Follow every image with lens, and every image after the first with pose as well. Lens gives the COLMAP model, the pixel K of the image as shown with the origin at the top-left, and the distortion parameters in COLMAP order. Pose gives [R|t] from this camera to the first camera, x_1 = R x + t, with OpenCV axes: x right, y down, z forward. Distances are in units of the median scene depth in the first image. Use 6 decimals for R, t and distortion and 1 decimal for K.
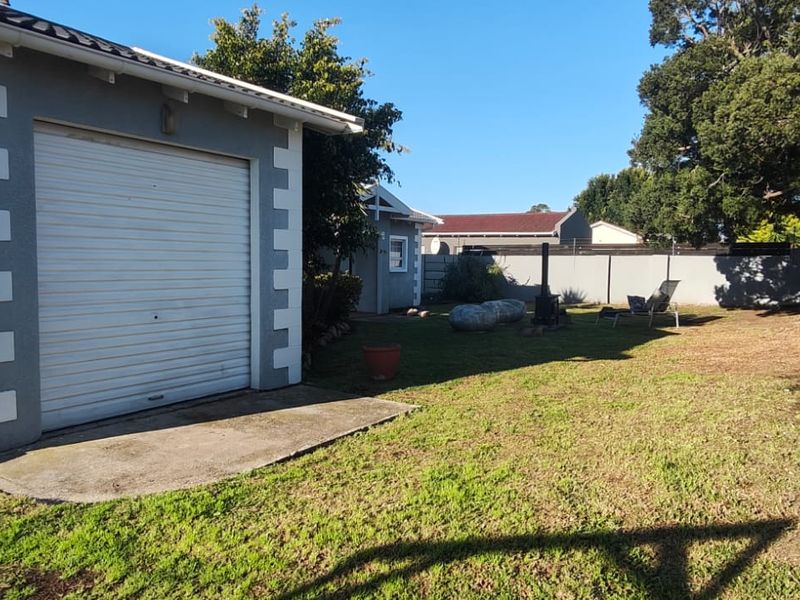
lens RADIAL K [[630.5, 0, 400.6], [0, 630.5, 297.2], [0, 0, 1]] dist [0.032518, 0.003966]
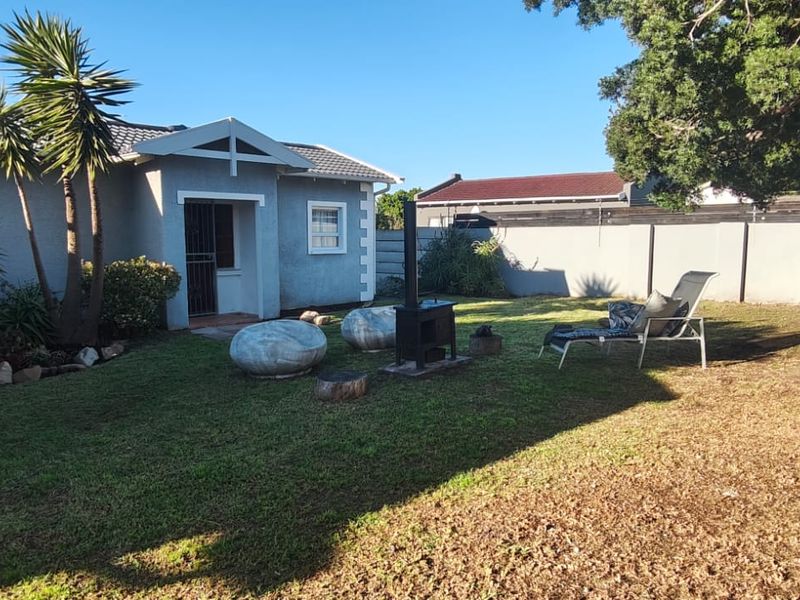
lens RADIAL K [[630.5, 0, 399.3], [0, 630.5, 304.8], [0, 0, 1]] dist [0.032518, 0.003966]
pose [[0.982414, 0.006413, -0.186607, 0.190303], [0.003525, 0.998595, 0.052876, -0.018589], [0.186684, -0.052604, 0.981011, 0.301163]]
